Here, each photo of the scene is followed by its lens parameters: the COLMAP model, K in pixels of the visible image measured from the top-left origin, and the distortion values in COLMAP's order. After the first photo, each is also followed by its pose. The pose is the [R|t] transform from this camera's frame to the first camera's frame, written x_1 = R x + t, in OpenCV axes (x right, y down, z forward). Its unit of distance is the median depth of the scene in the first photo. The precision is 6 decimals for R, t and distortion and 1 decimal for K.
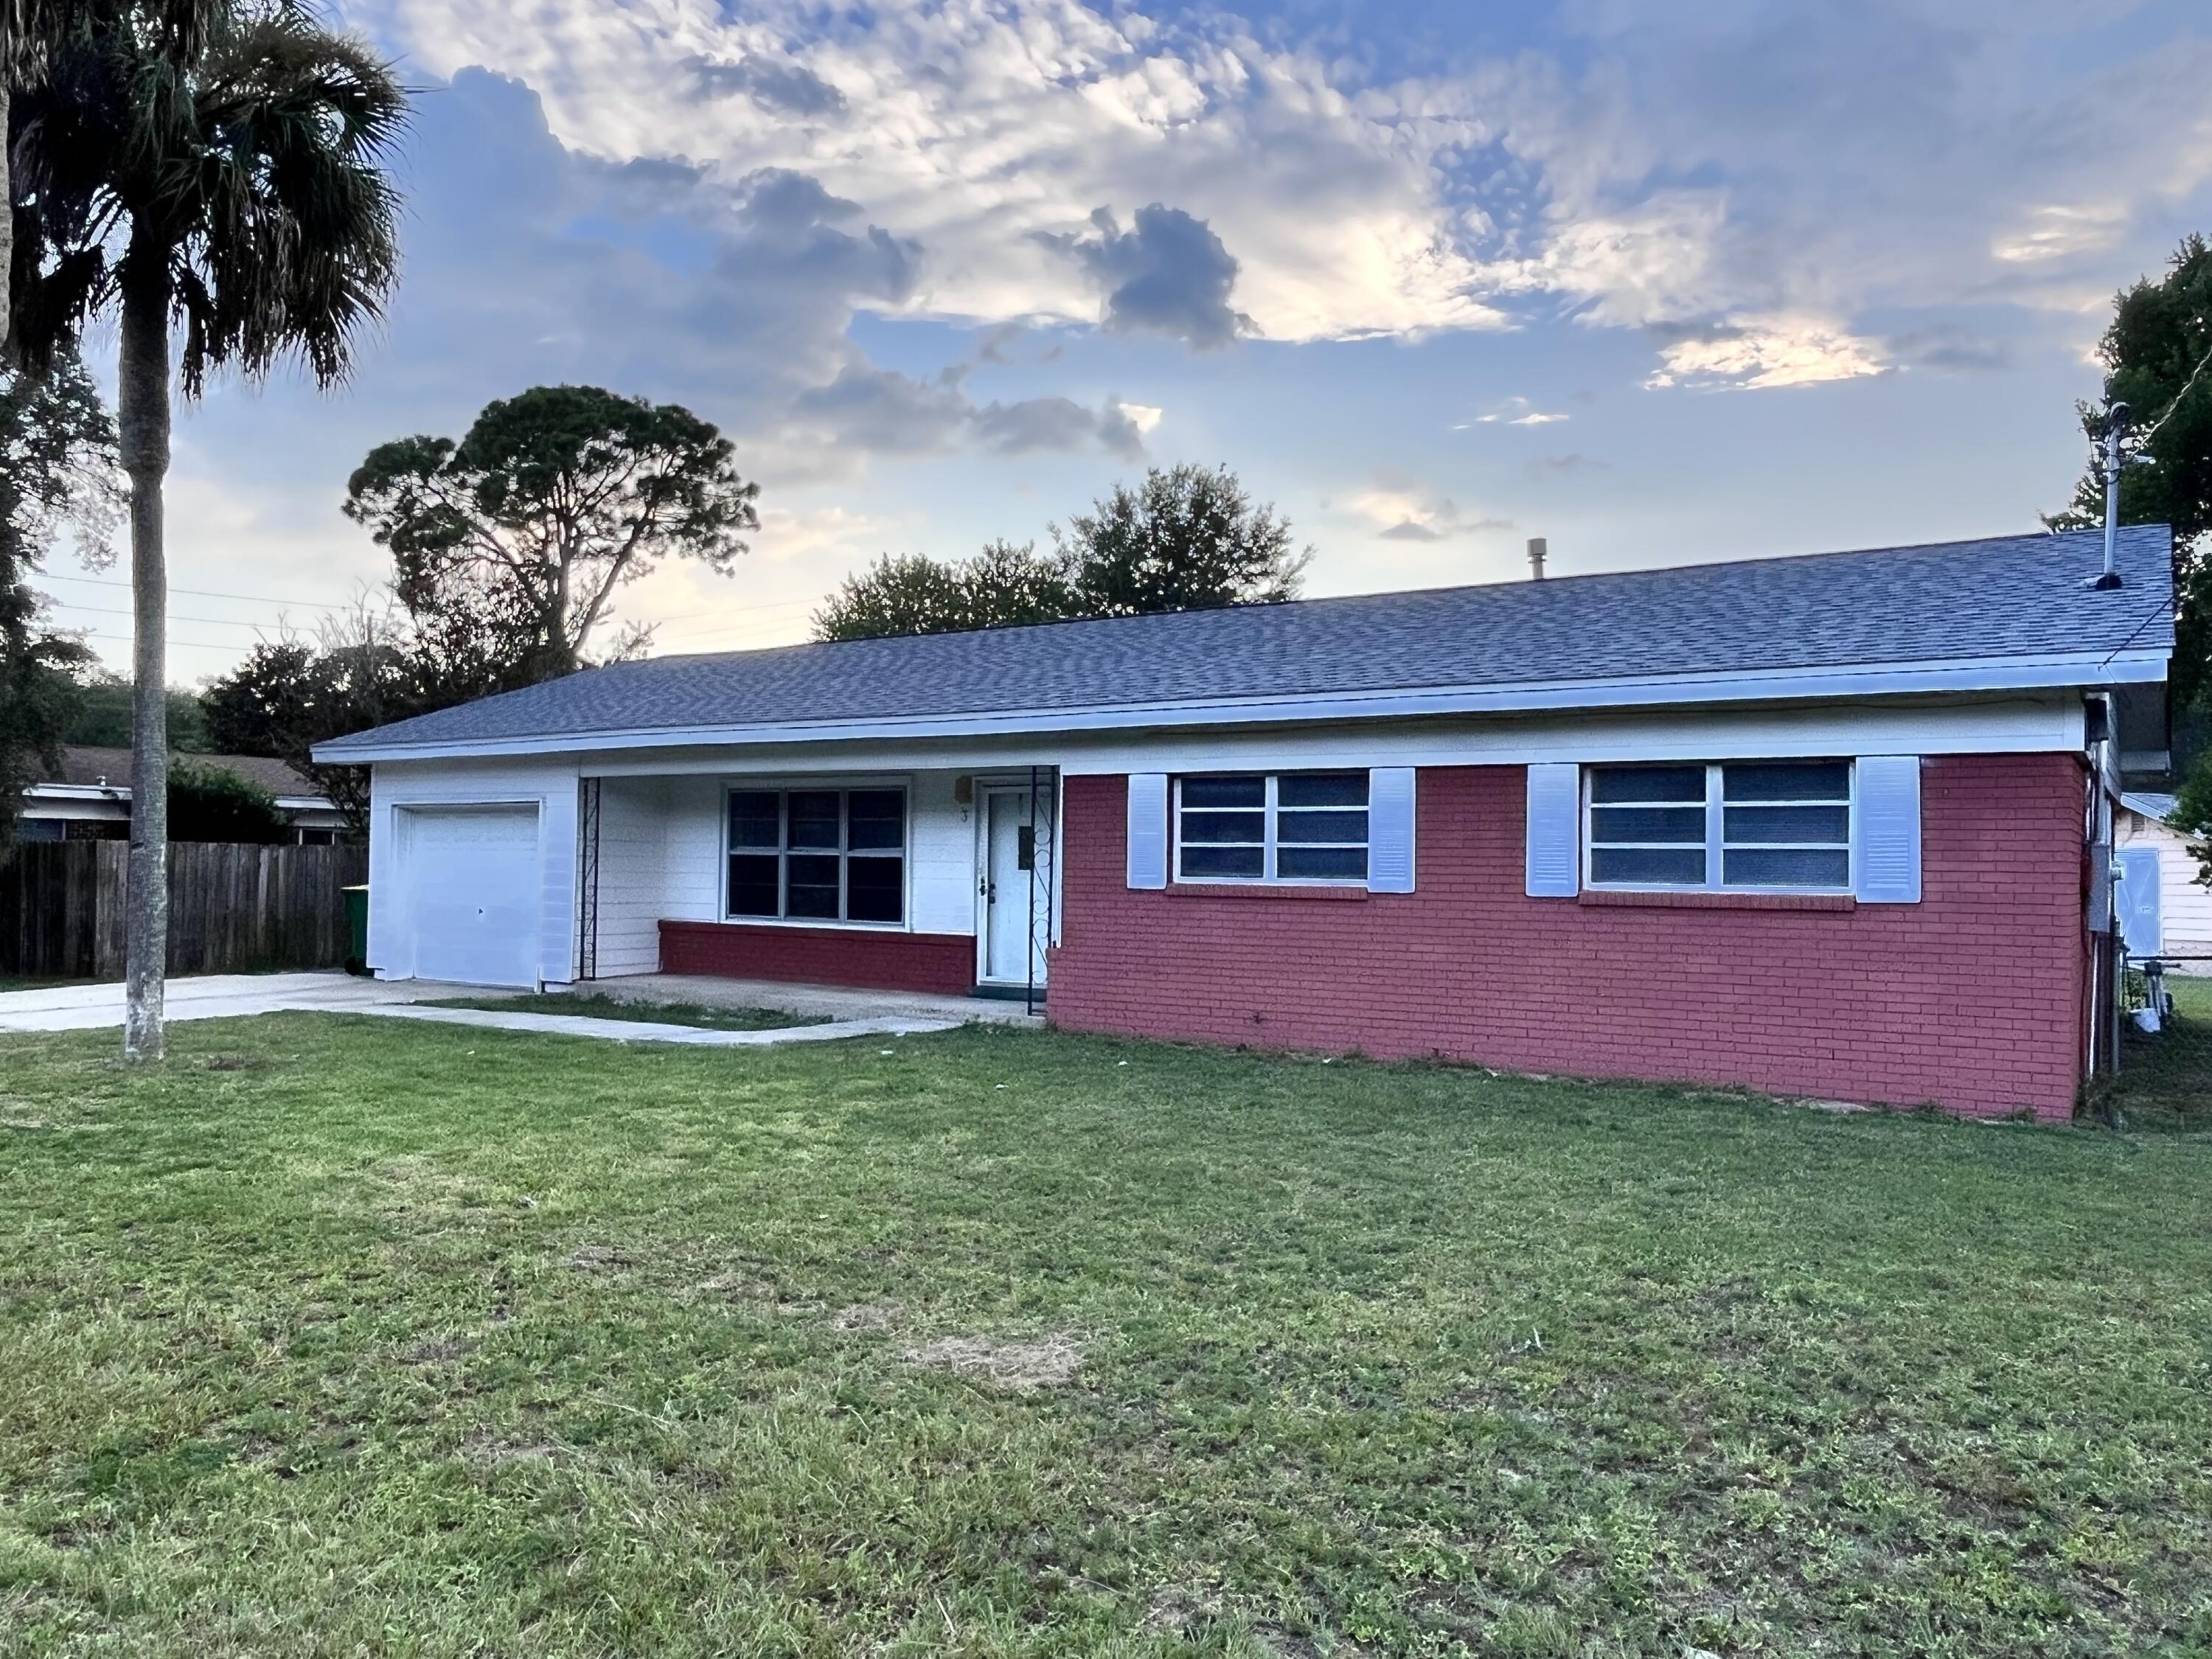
lens RADIAL K [[1622.0, 0, 1109.5], [0, 1622.0, 823.2], [0, 0, 1]] dist [-0.004136, 0.006432]
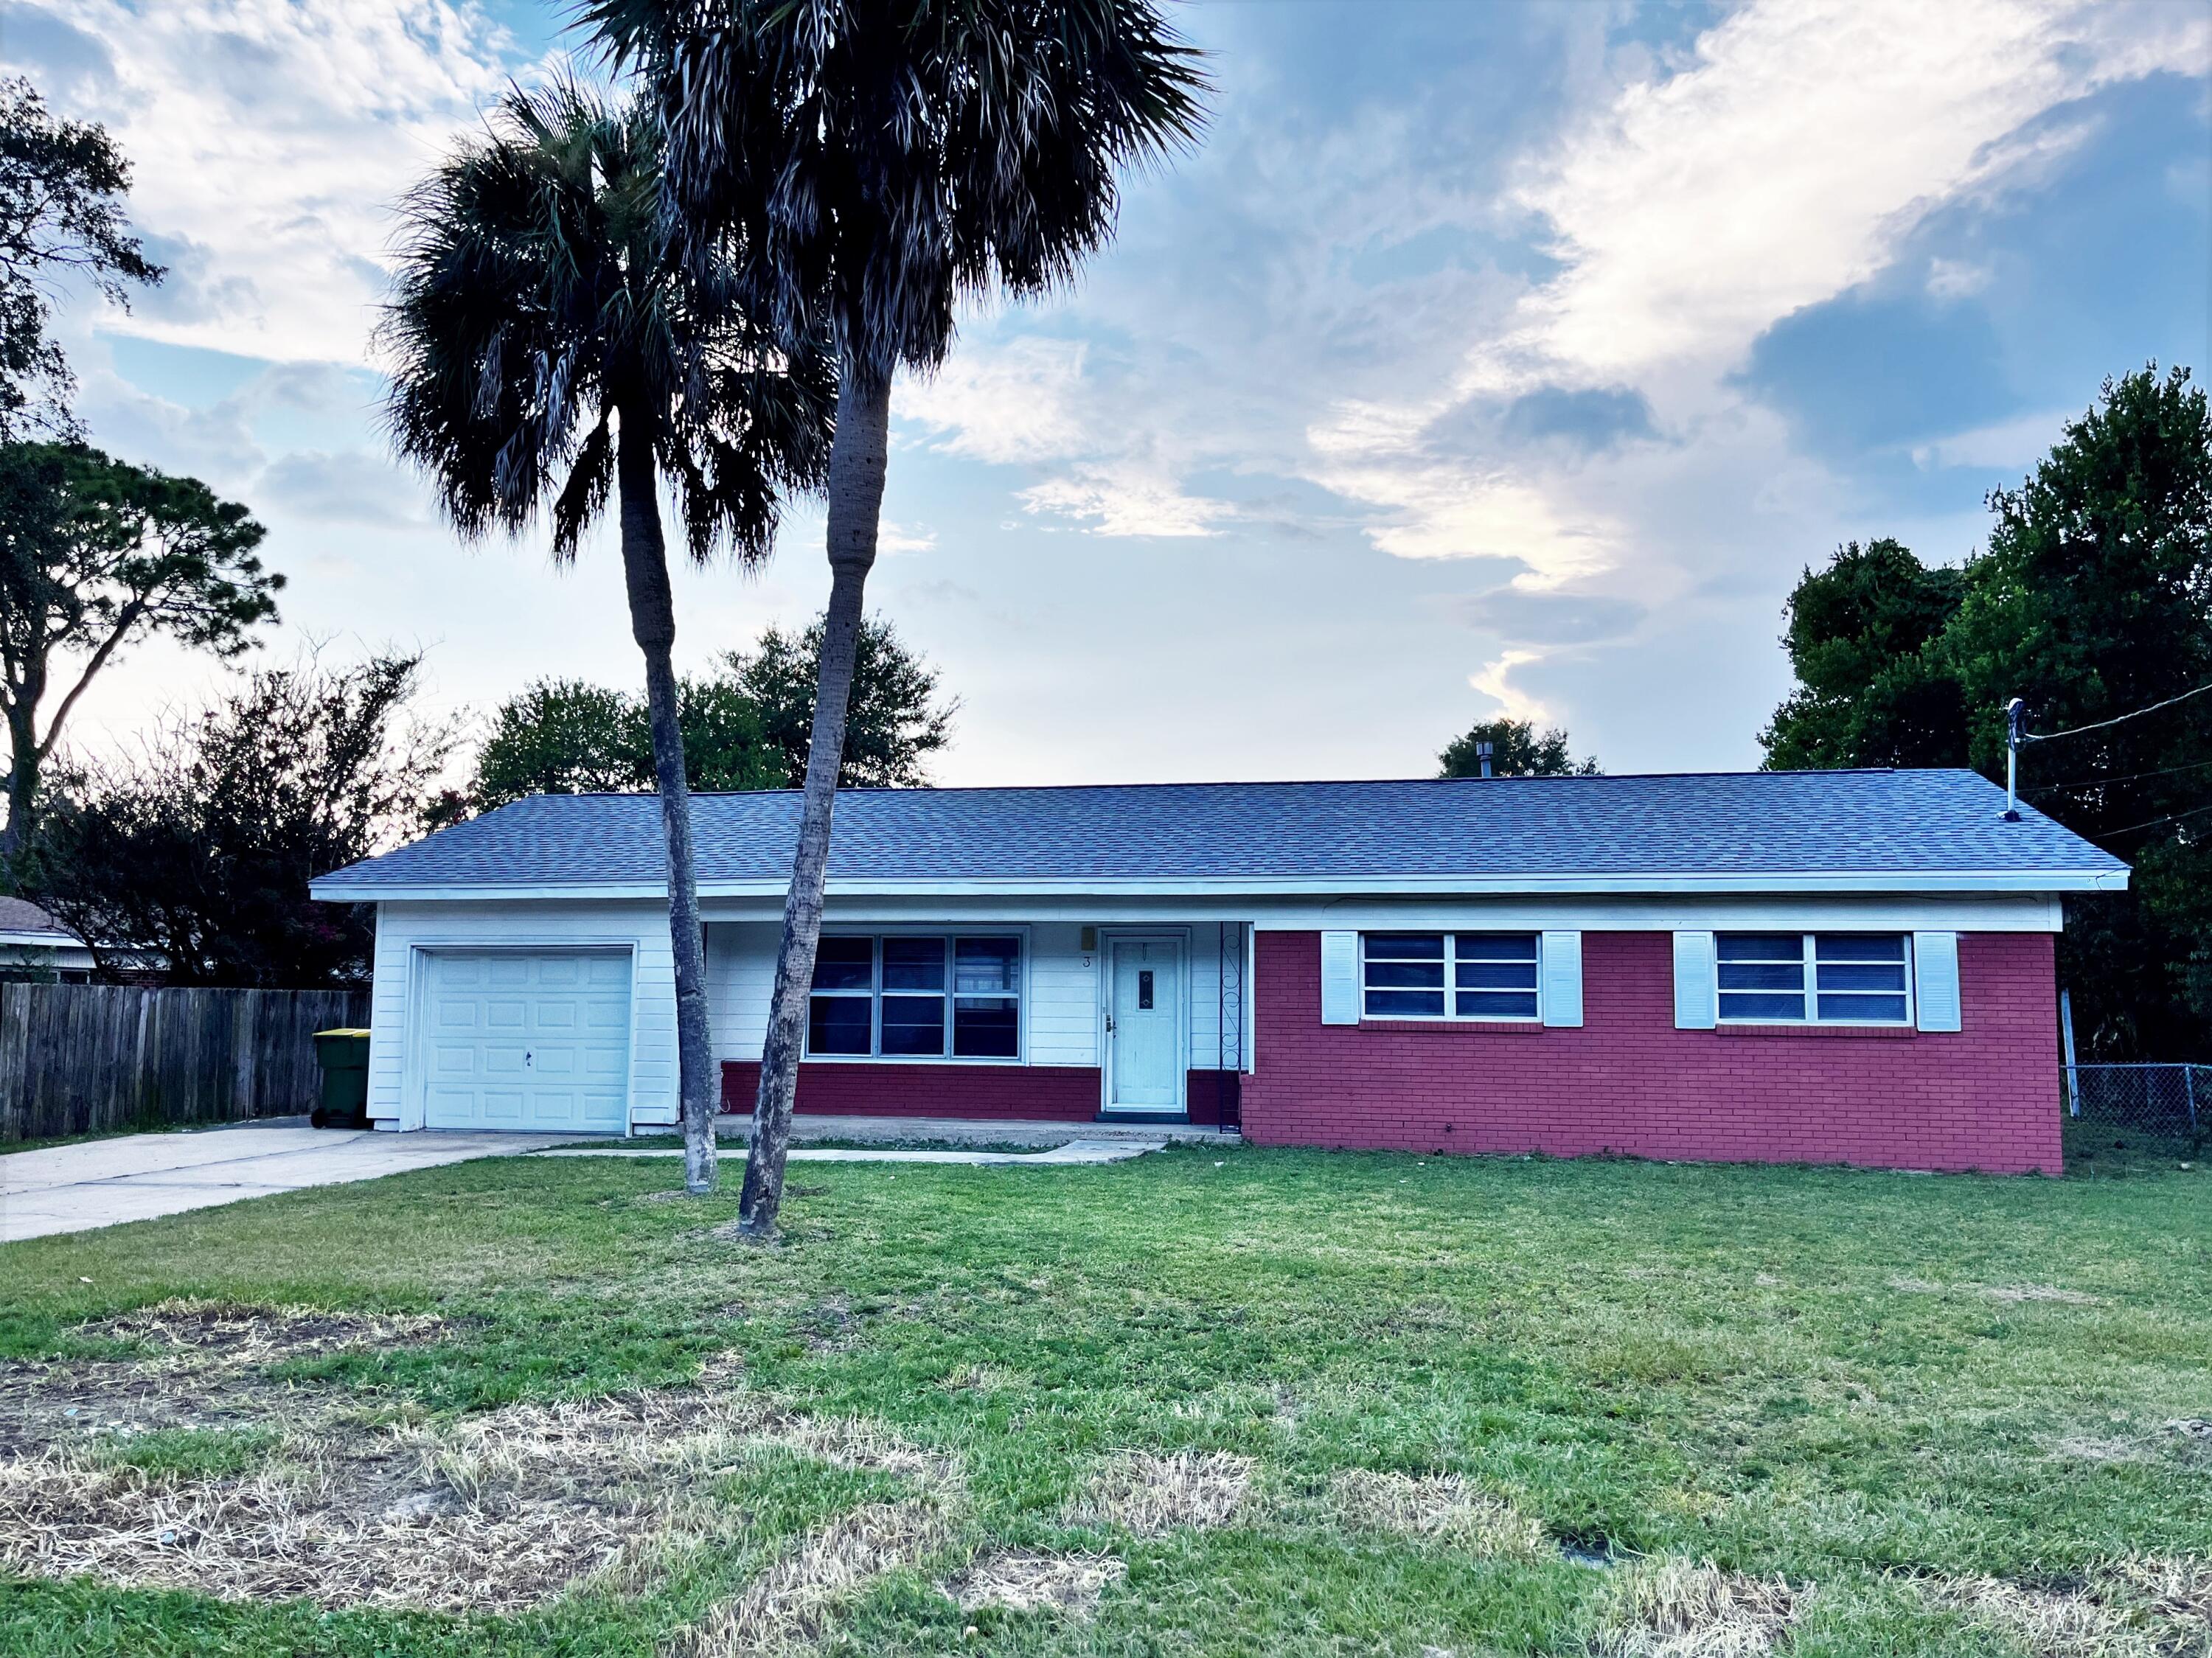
lens RADIAL K [[1707.3, 0, 1104.1], [0, 1707.3, 830.4], [0, 0, 1]] dist [0.061368, -0.010793]
pose [[0.929007, 0.033799, 0.368517, -0.523487], [-0.006607, 0.997177, -0.074800, -0.006824], [-0.370004, 0.067055, 0.926607, -0.122846]]
